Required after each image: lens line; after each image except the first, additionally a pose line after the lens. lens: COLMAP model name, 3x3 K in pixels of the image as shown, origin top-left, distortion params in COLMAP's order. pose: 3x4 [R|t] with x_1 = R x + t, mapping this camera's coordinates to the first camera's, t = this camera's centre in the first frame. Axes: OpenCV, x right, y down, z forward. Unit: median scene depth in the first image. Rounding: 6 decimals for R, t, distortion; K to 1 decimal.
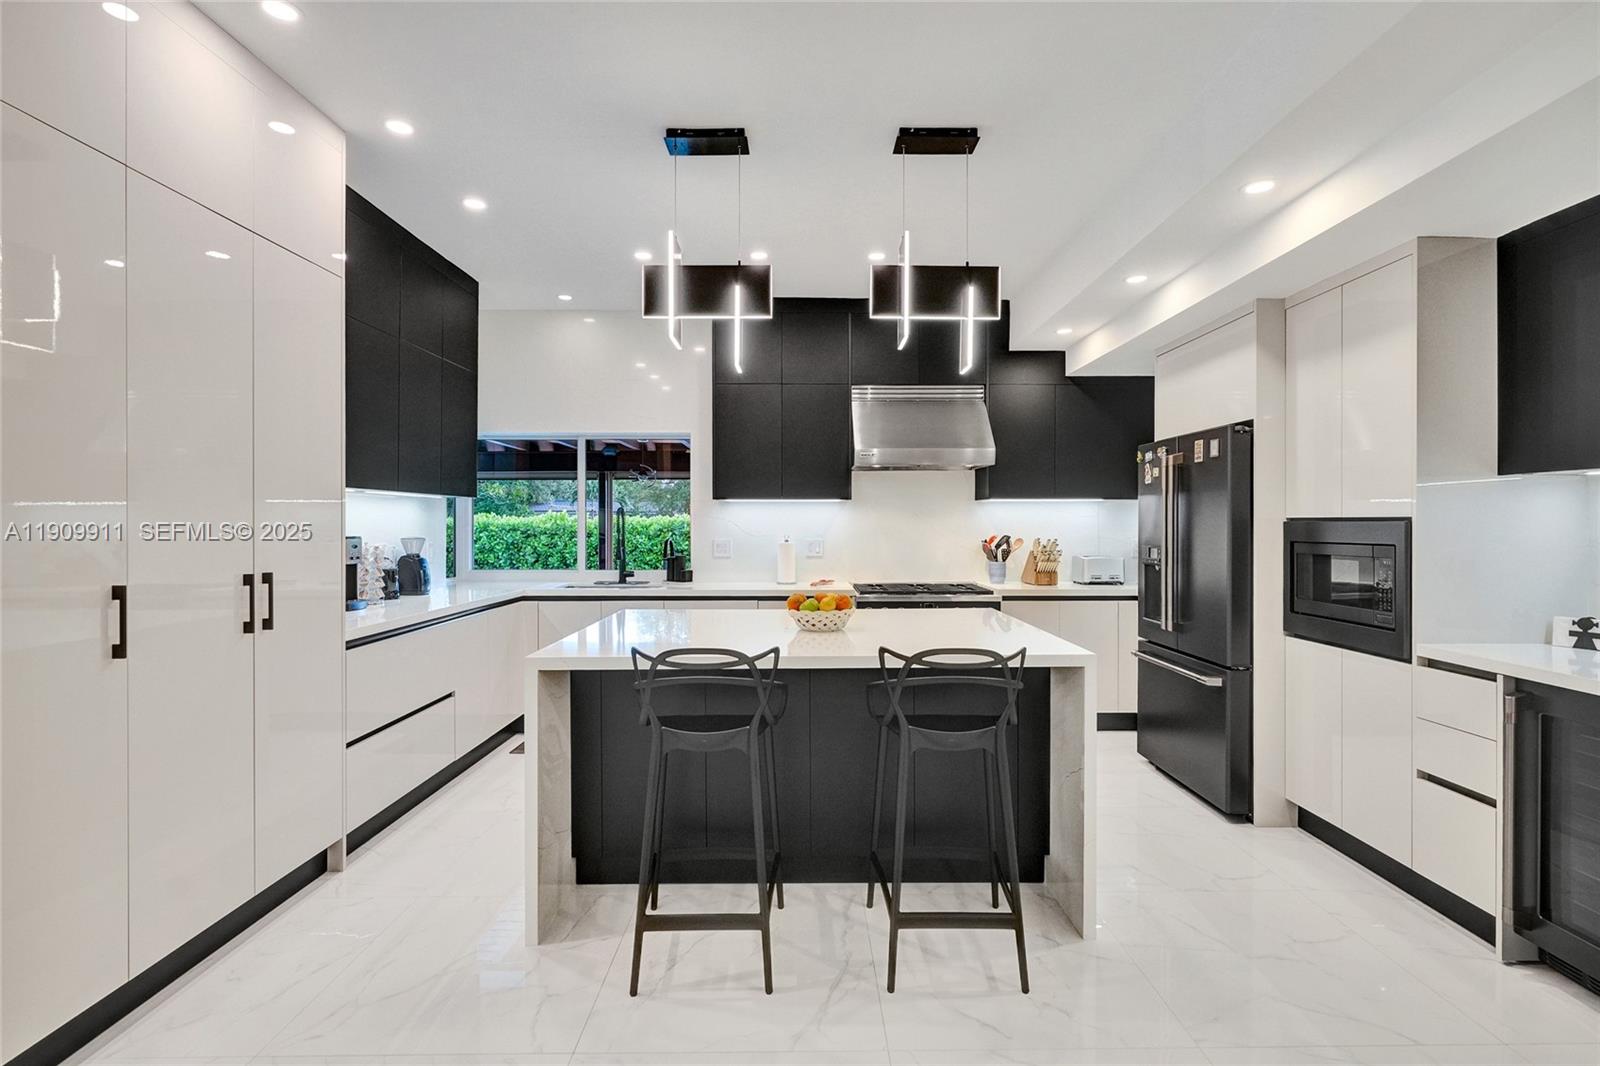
lens RADIAL K [[739.0, 0, 801.8], [0, 739.0, 530.0], [0, 0, 1]] dist [0.001305, -0.000066]
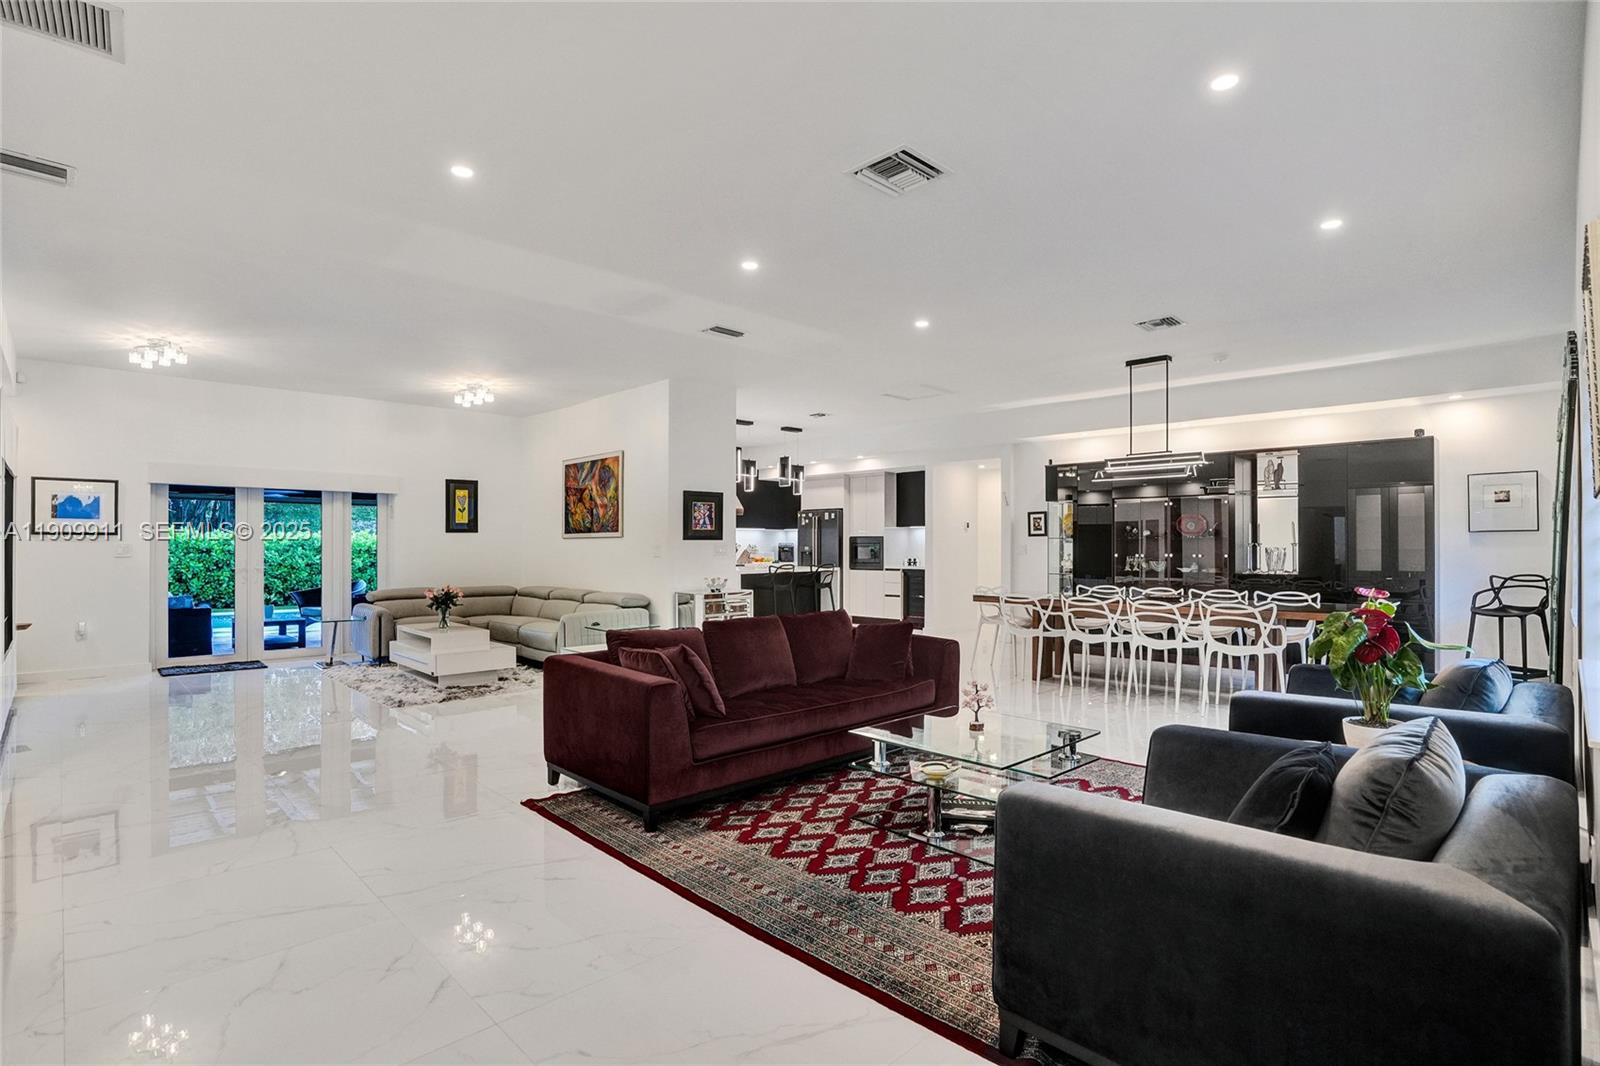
lens RADIAL K [[772.1, 0, 800.0], [0, 772.1, 533.0], [0, 0, 1]] dist [-0.025072, 0.000355]
pose [[0.708566, 0.011381, 0.705553, -1.392989], [0.006060, 0.999735, -0.022213, 0.031458], [-0.705618, 0.020016, 0.708309, -0.952956]]
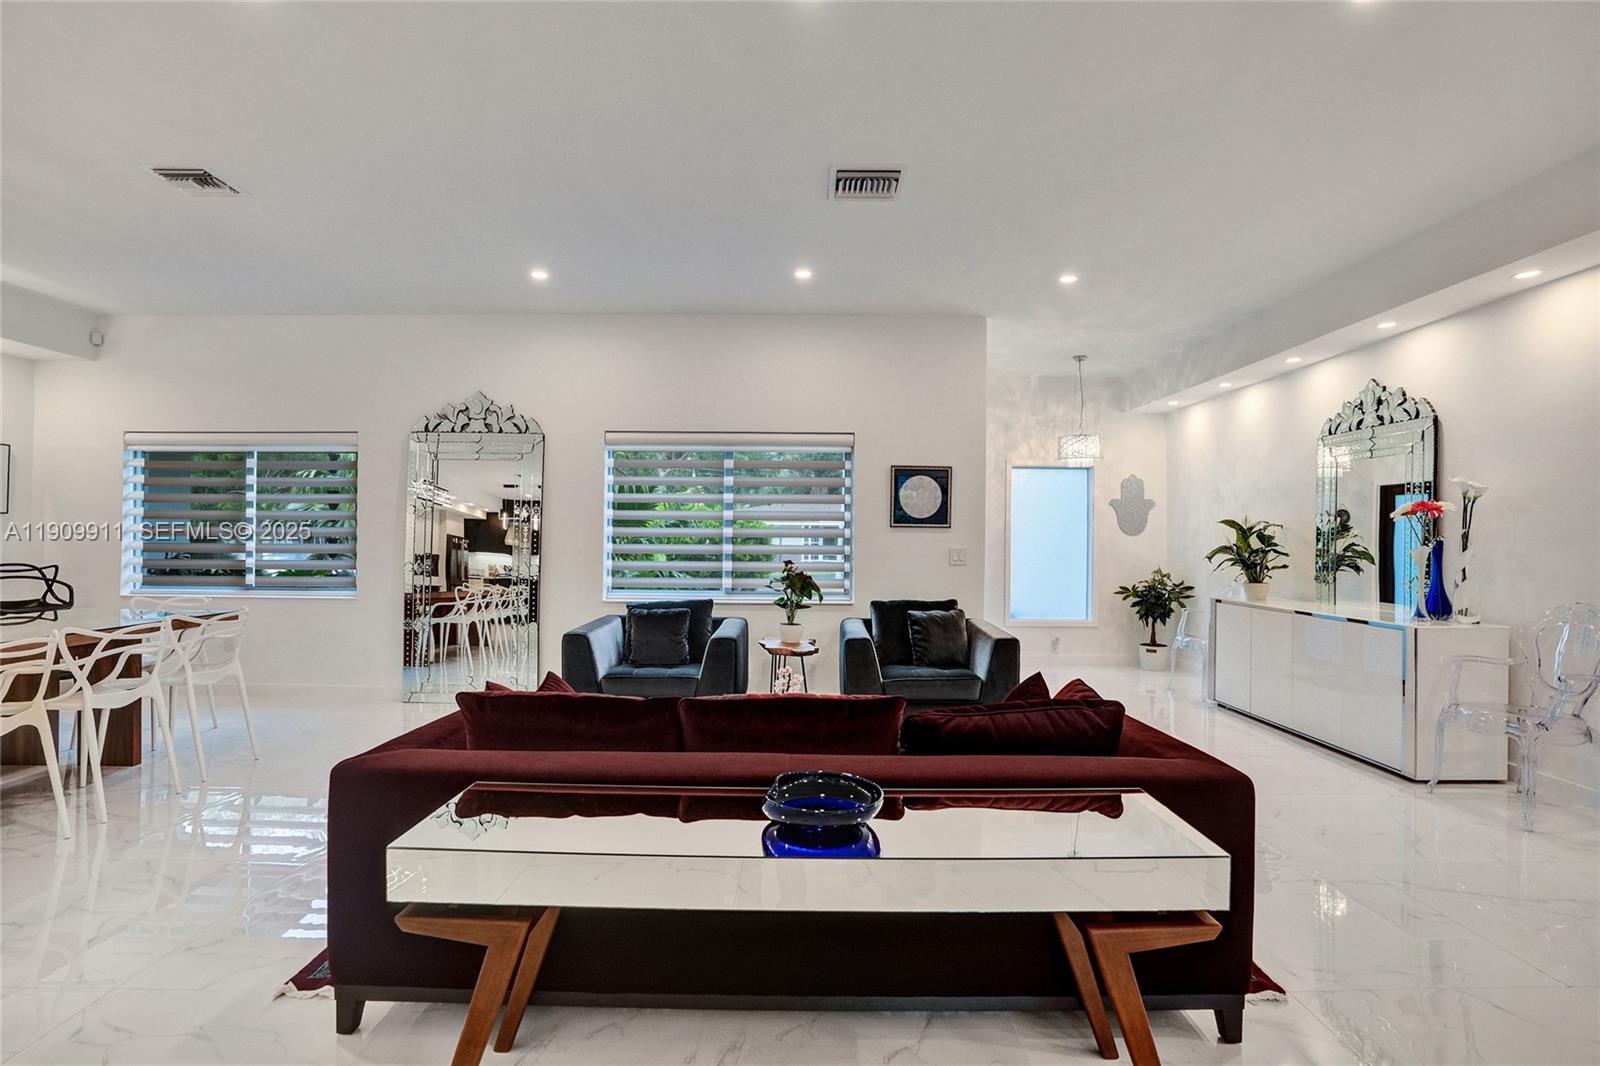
lens RADIAL K [[769.3, 0, 804.2], [0, 769.3, 531.2], [0, 0, 1]] dist [-0.076040, 0.030599]
pose [[-0.999893, -0.010753, -0.009942, -0.789283], [-0.010710, 0.999933, -0.004374, 0.025027], [0.009988, -0.004267, -0.999941, 0.140440]]
